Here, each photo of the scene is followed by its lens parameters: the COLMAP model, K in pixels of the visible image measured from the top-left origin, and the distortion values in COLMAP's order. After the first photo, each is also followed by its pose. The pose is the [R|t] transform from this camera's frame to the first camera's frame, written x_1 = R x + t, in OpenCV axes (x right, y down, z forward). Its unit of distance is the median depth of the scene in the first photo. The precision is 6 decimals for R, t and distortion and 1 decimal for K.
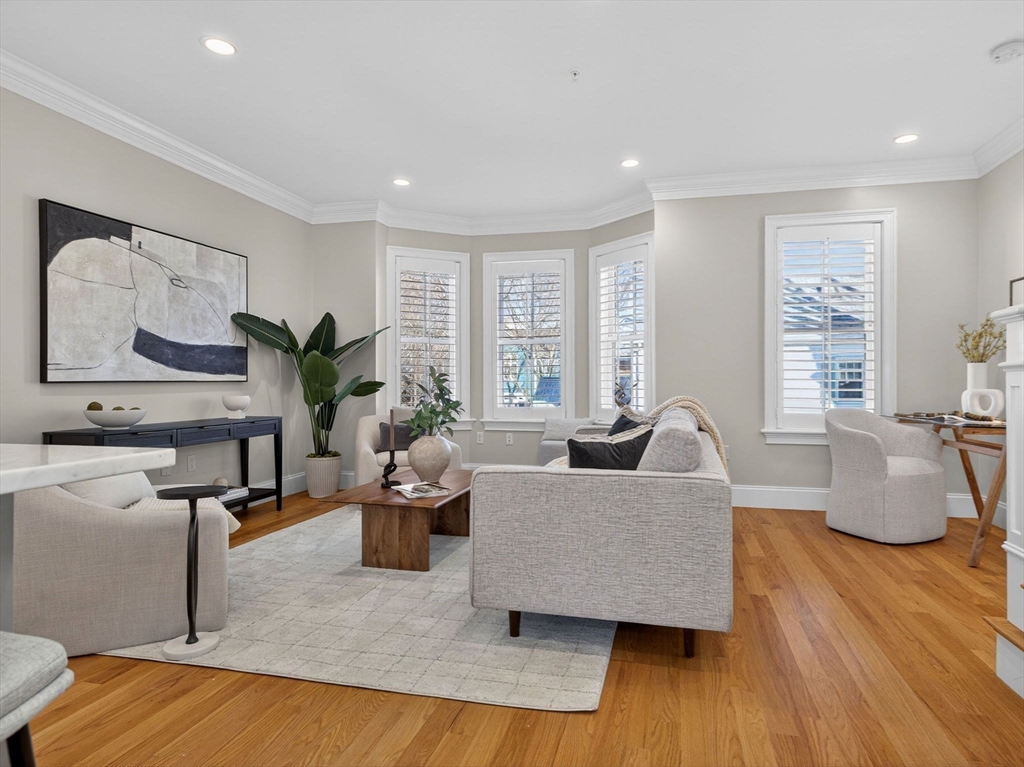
lens RADIAL K [[571.4, 0, 559.6], [0, 571.4, 386.4], [0, 0, 1]] dist [-0.005443, 0.002438]
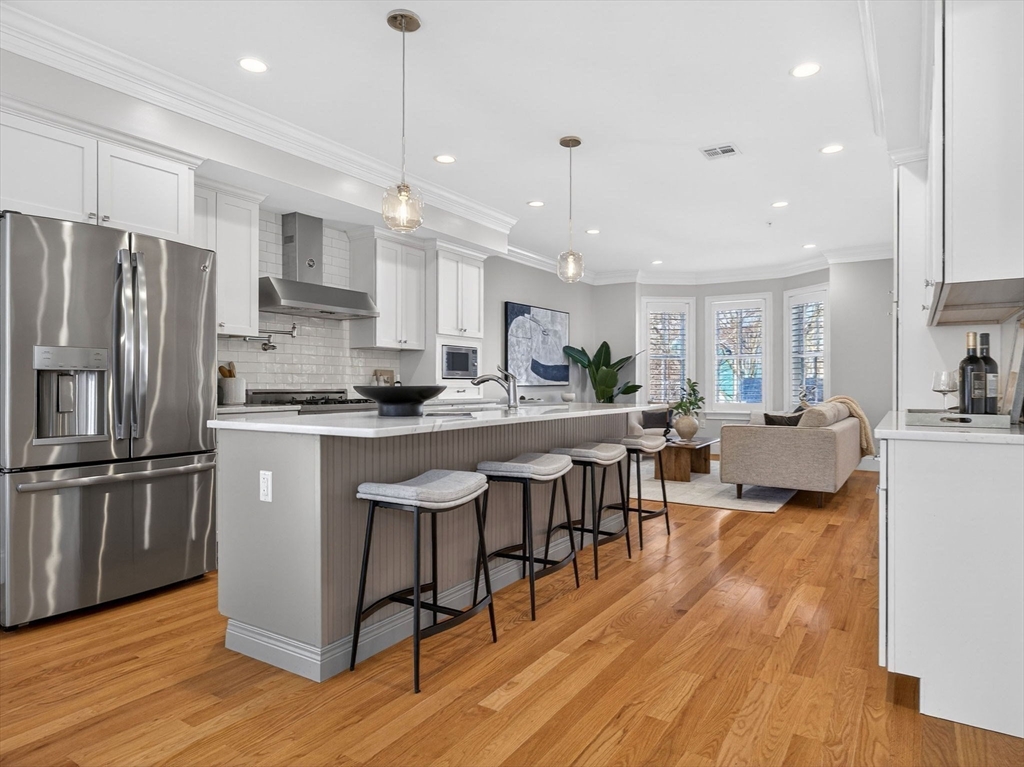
lens RADIAL K [[629.9, 0, 533.5], [0, 629.9, 383.2], [0, 0, 1]] dist [0.011089, -0.009979]
pose [[0.939854, 0.001965, -0.341571, 0.004729], [-0.003769, 0.999982, -0.004617, -0.005992], [0.341556, 0.005626, 0.939845, -0.875631]]
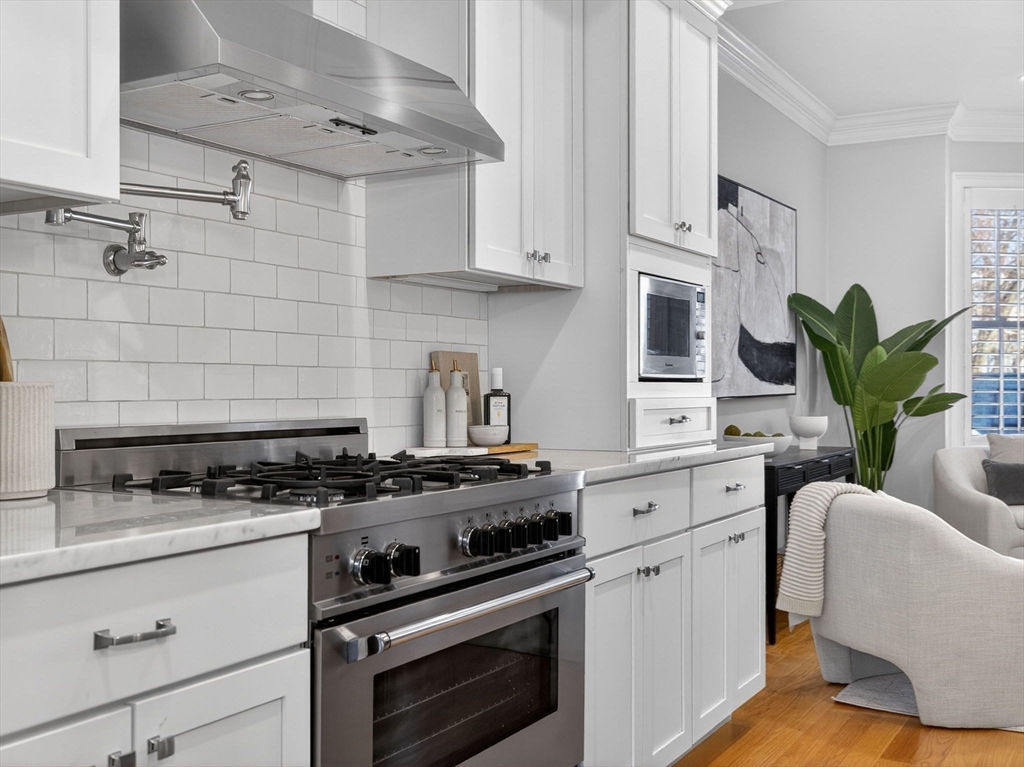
lens RADIAL K [[1135.3, 0, 456.9], [0, 1135.3, 392.6], [0, 0, 1]] dist [-0.001782, 0.000000]
pose [[0.941573, 0.003074, -0.336796, -0.498053], [-0.001920, 0.999991, 0.003761, -0.015816], [0.336805, -0.002895, 0.941570, -0.425123]]
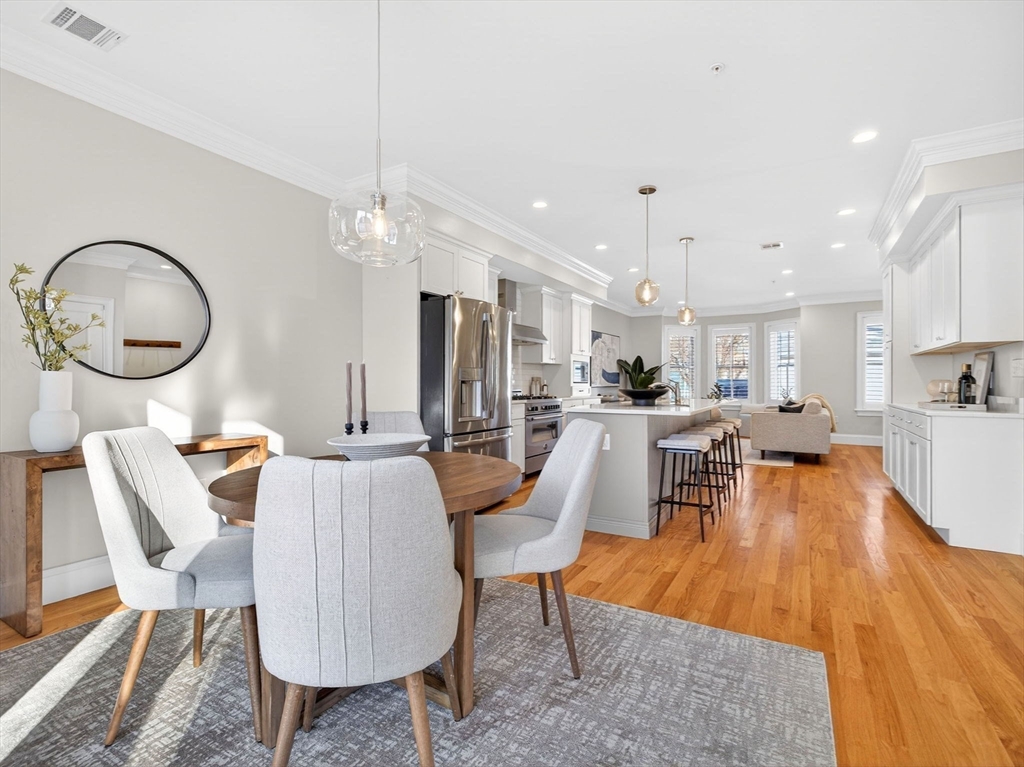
lens RADIAL K [[502.9, 0, 526.5], [0, 502.9, 381.4], [0, 0, 1]] dist [0.000347, 0.000010]
pose [[0.953871, 0.002208, -0.300208, -0.288272], [-0.004557, 0.999964, -0.007125, -0.012942], [0.300181, 0.008165, 0.953847, -1.298979]]
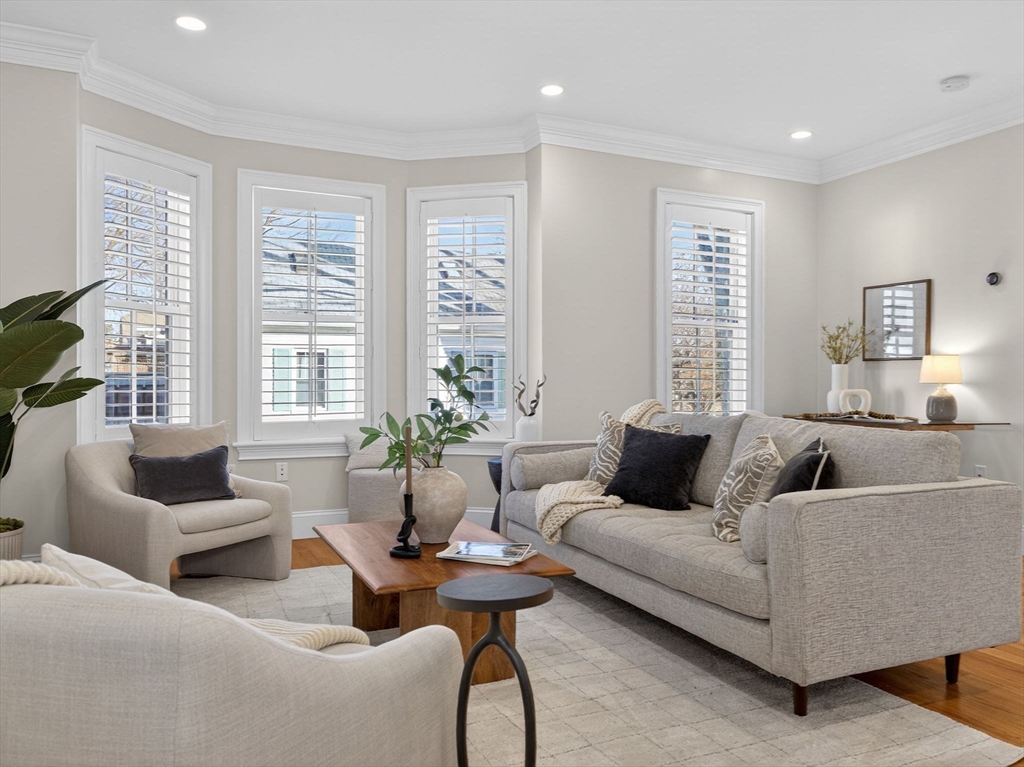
lens RADIAL K [[775.5, 0, 531.7], [0, 775.5, 387.6], [0, 0, 1]] dist [-0.003699, -0.000191]
pose [[0.787590, -0.001923, 0.616197, -0.529474], [0.001656, 0.999998, 0.001004, -0.000648], [-0.616198, 0.000230, 0.787591, 0.216230]]
